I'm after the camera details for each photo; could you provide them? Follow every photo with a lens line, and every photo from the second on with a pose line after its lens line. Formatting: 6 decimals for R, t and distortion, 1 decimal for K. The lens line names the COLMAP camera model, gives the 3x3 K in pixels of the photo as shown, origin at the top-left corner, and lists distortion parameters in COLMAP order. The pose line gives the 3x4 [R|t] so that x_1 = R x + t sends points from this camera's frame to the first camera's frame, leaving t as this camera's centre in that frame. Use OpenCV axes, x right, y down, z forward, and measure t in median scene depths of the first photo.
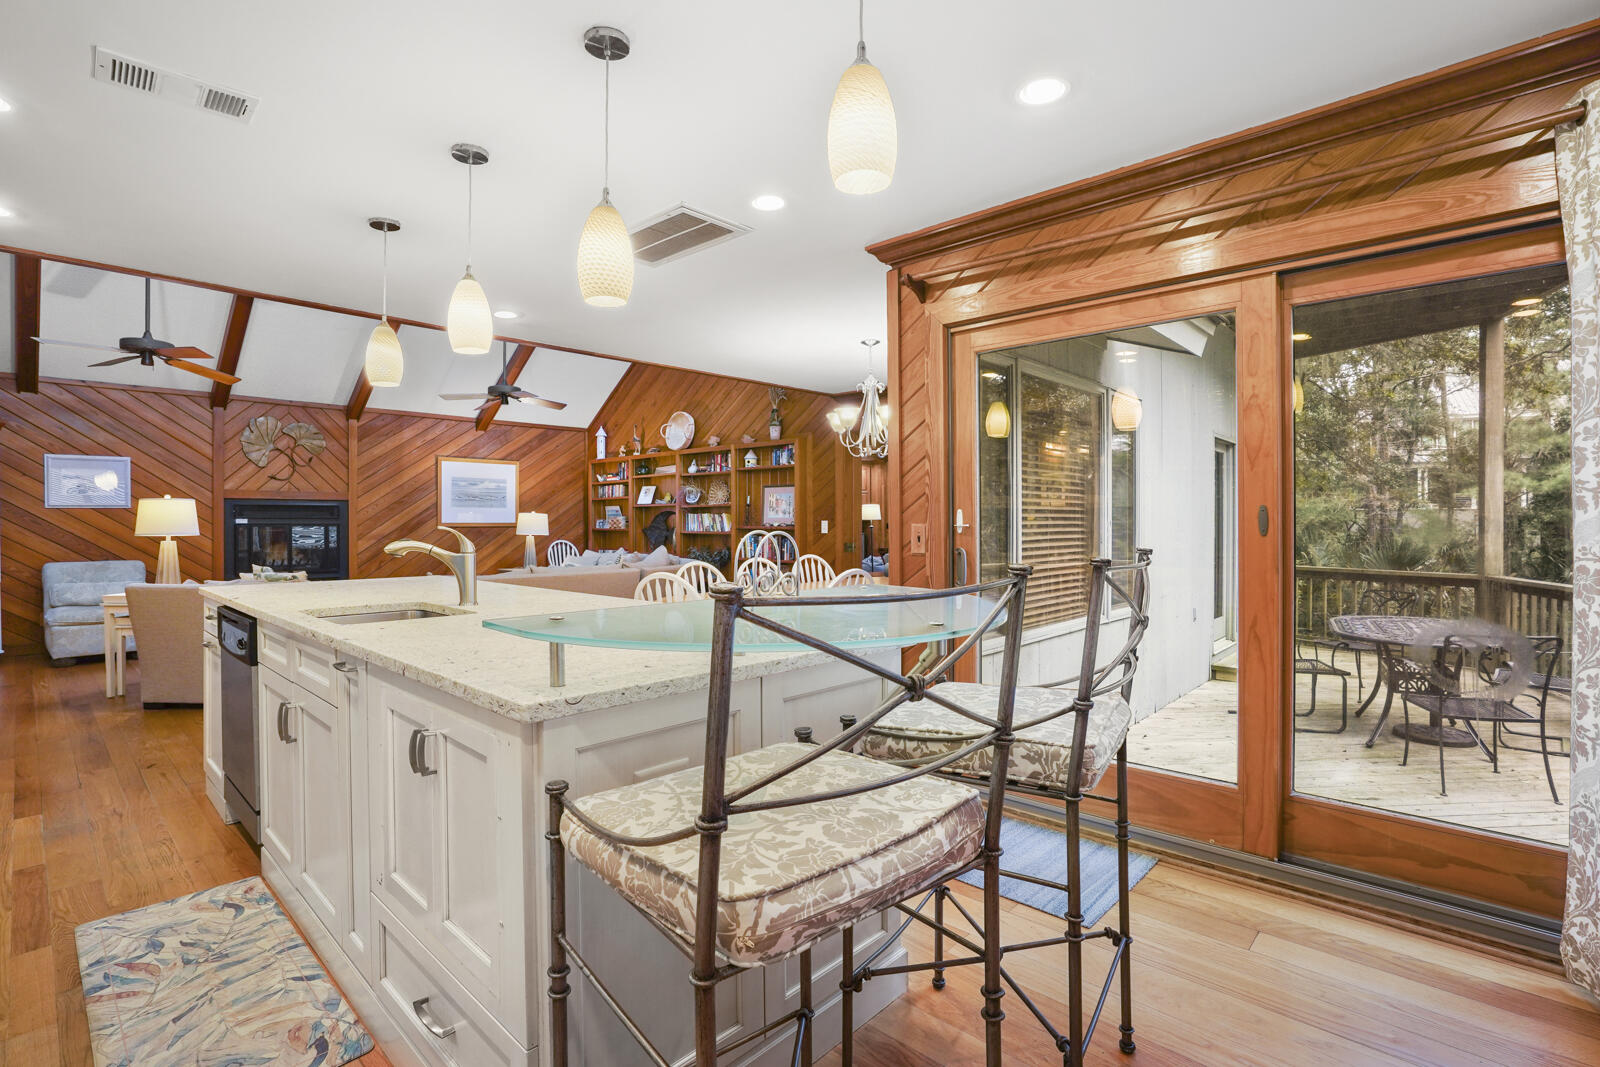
lens RADIAL K [[760.8, 0, 802.2], [0, 760.8, 523.5], [0, 0, 1]] dist [-0.048610, 0.022023]
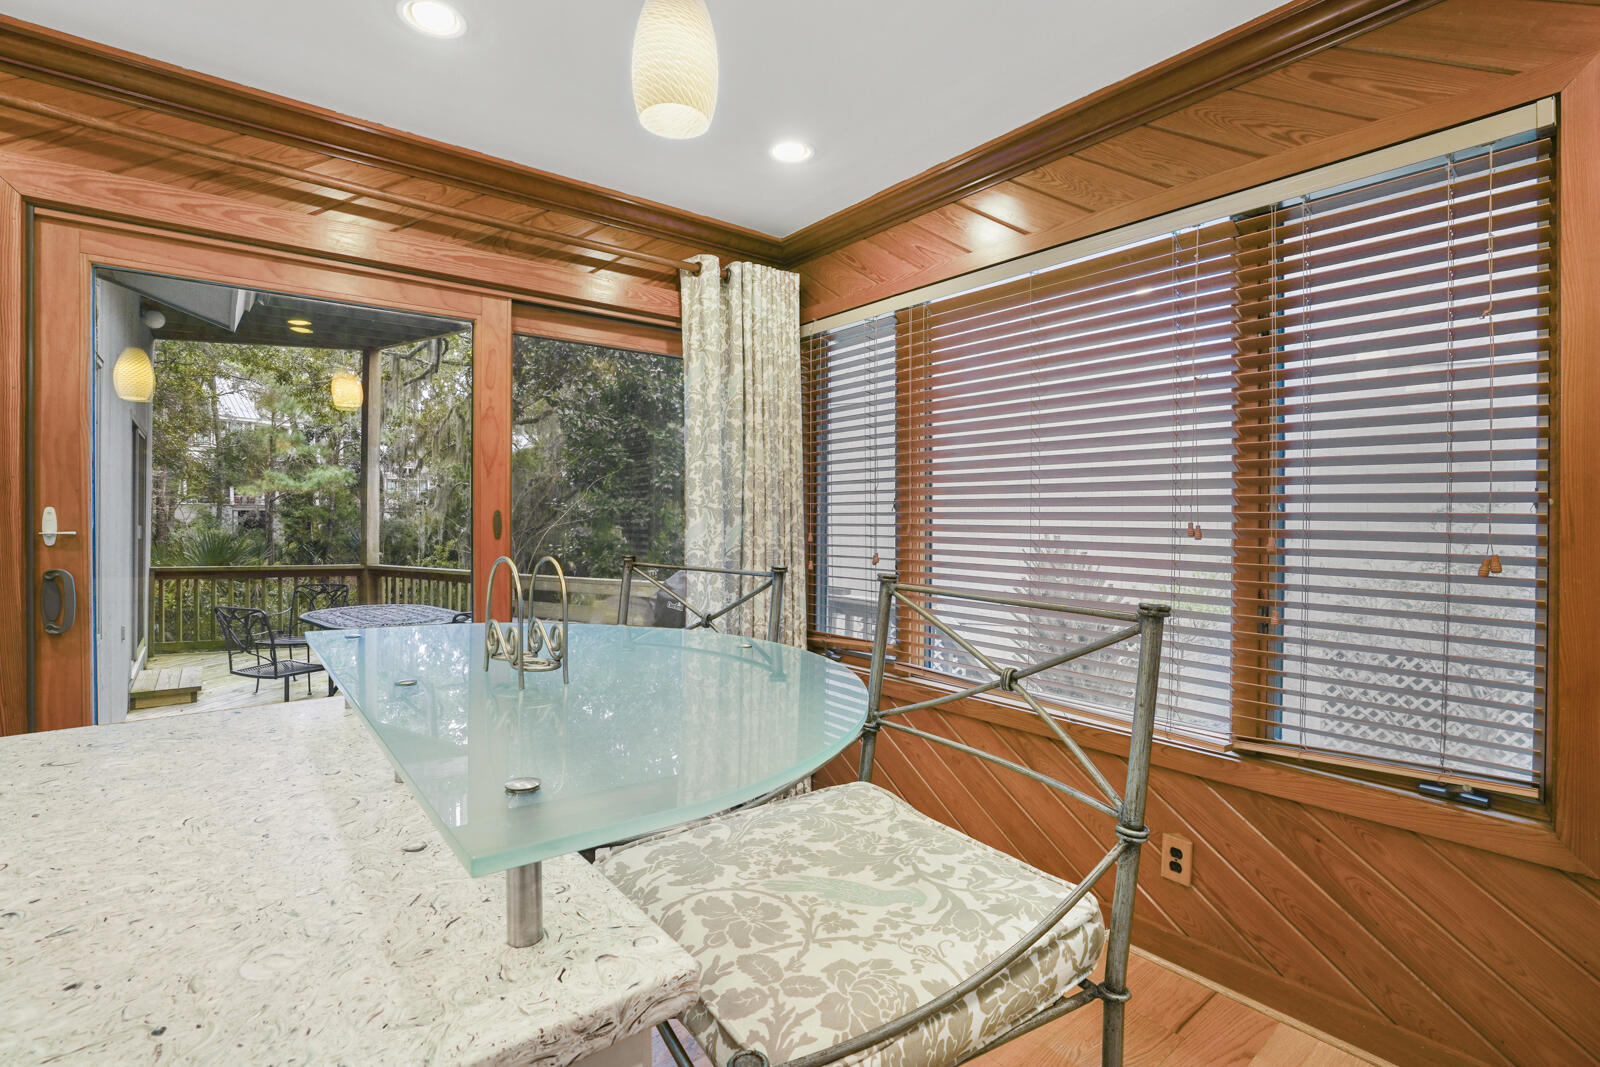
lens RADIAL K [[742.9, 0, 803.9], [0, 742.9, 529.3], [0, 0, 1]] dist [-0.056636, 0.020148]
pose [[0.135507, -0.015360, 0.990657, -0.114285], [-0.001030, 0.999877, 0.015644, -0.004248], [-0.990776, -0.003141, 0.135475, 0.126747]]
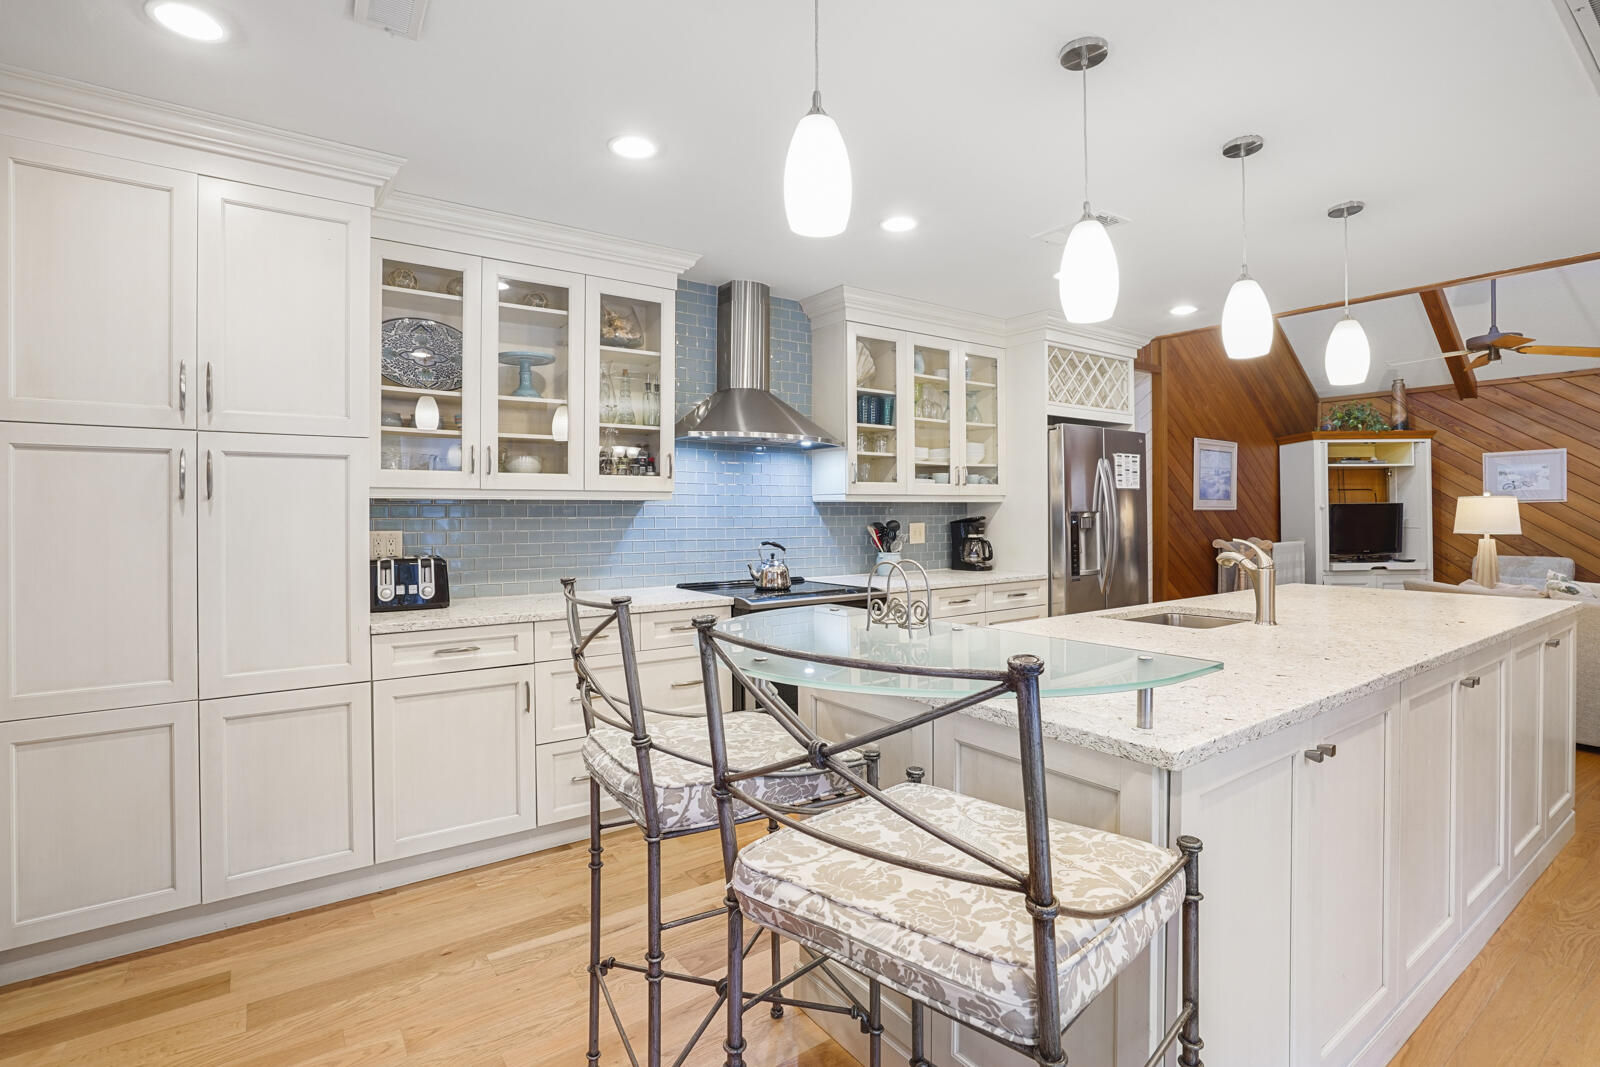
lens RADIAL K [[760.8, 0, 802.2], [0, 760.8, 523.5], [0, 0, 1]] dist [-0.048610, 0.022023]
pose [[-0.196101, 0.014575, -0.980475, 0.186692], [0.006094, 0.999888, 0.013645, -0.010246], [0.980565, -0.003299, -0.196168, 0.198869]]
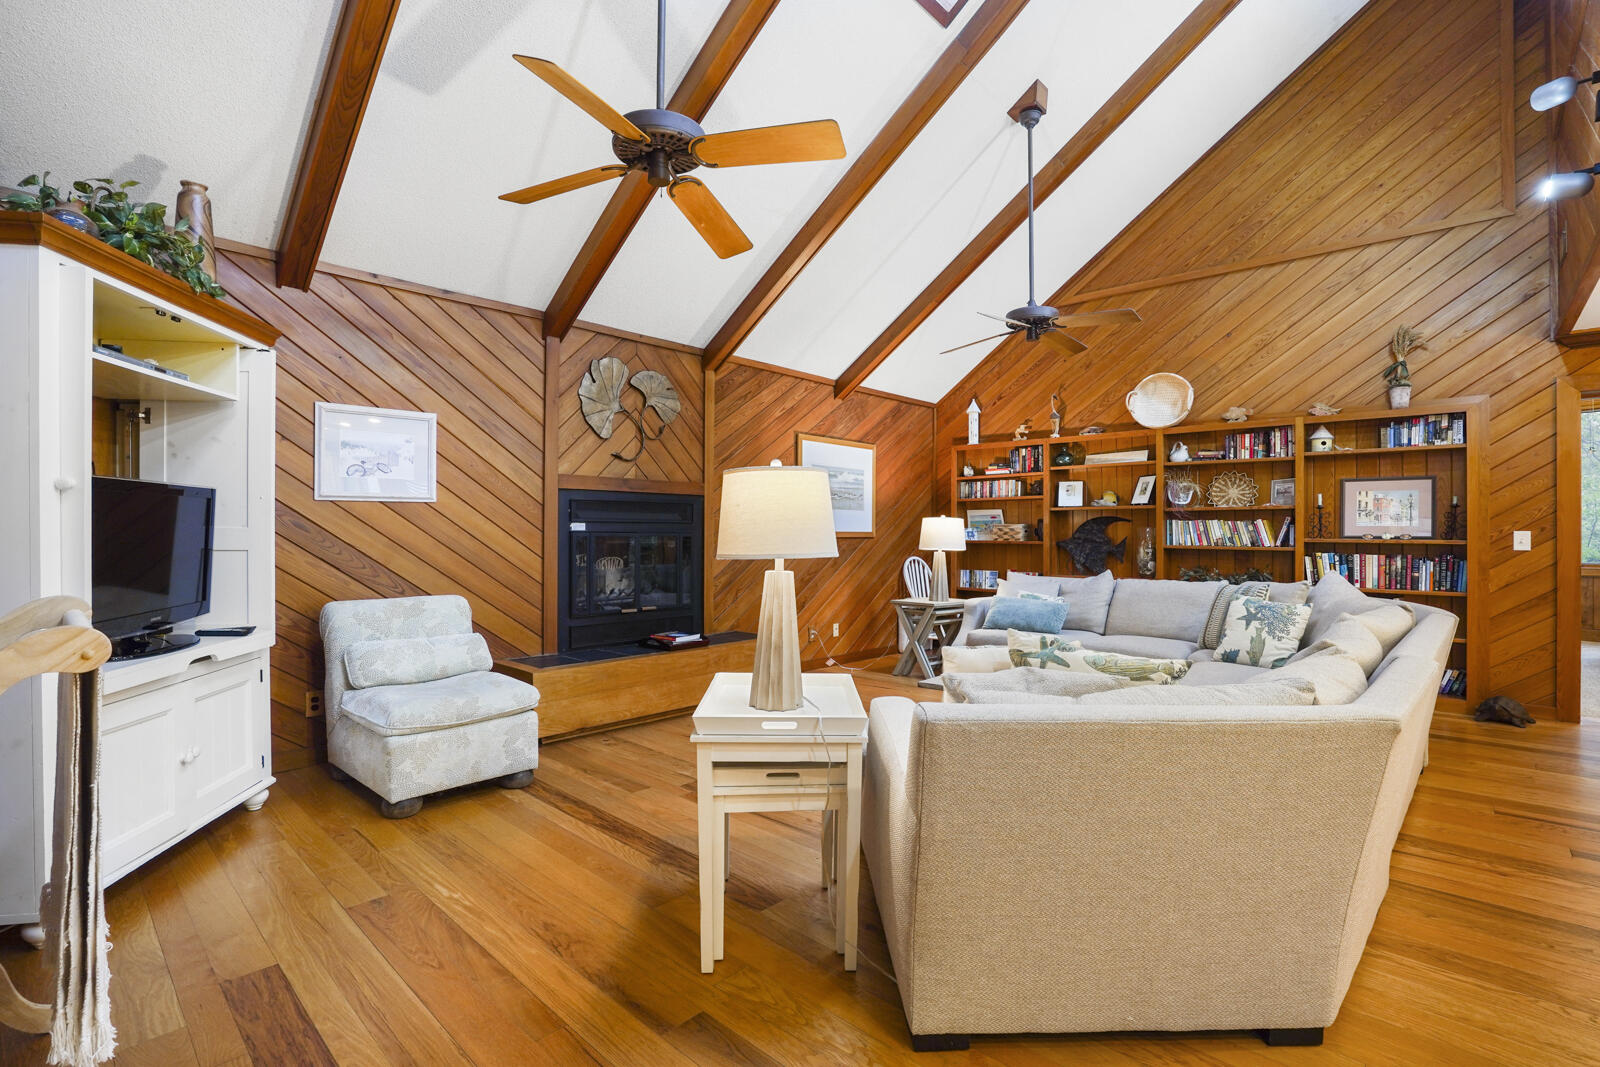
lens RADIAL K [[742.9, 0, 803.9], [0, 742.9, 529.3], [0, 0, 1]] dist [-0.056636, 0.020148]
pose [[0.999845, 0.005495, 0.016740, -0.551129], [-0.005370, 0.999958, -0.007493, 0.002358], [-0.016780, 0.007402, 0.999832, 0.376554]]
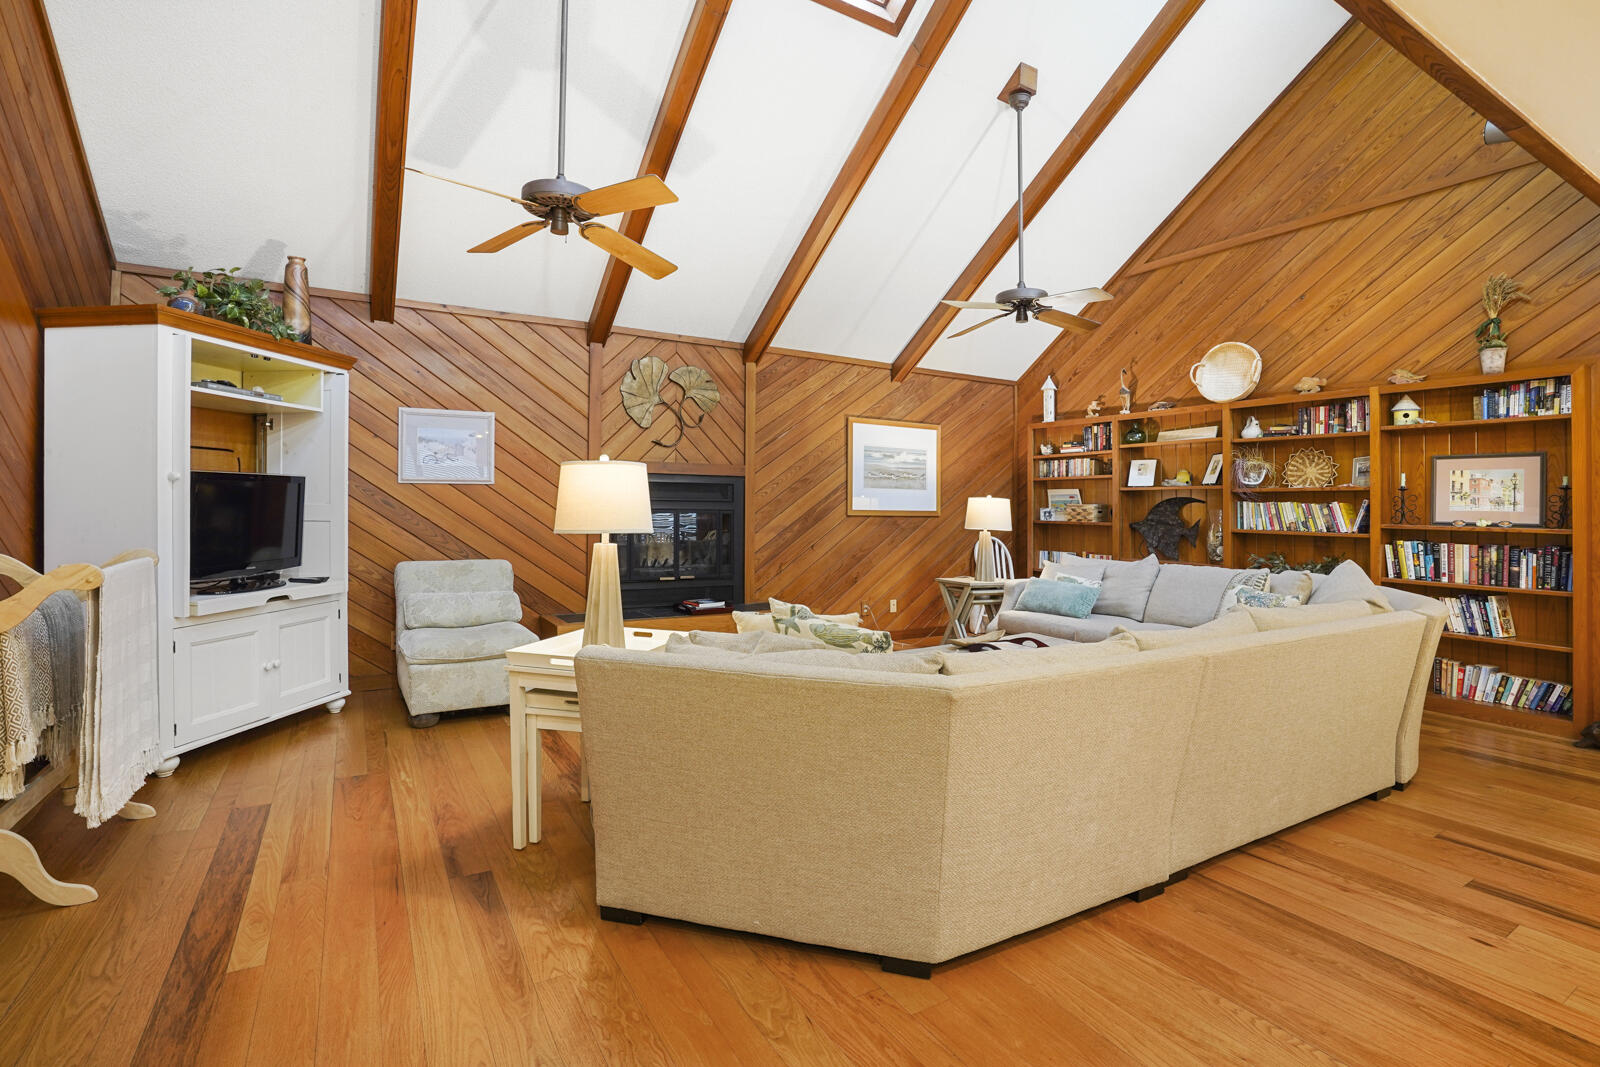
lens RADIAL K [[759.6, 0, 807.2], [0, 759.6, 501.4], [0, 0, 1]] dist [-0.060130, 0.022784]
pose [[0.965221, 0.012795, -0.261120, -0.375434], [-0.015746, 0.999834, -0.009211, -0.002155], [0.260959, 0.013003, 0.965262, 0.338396]]
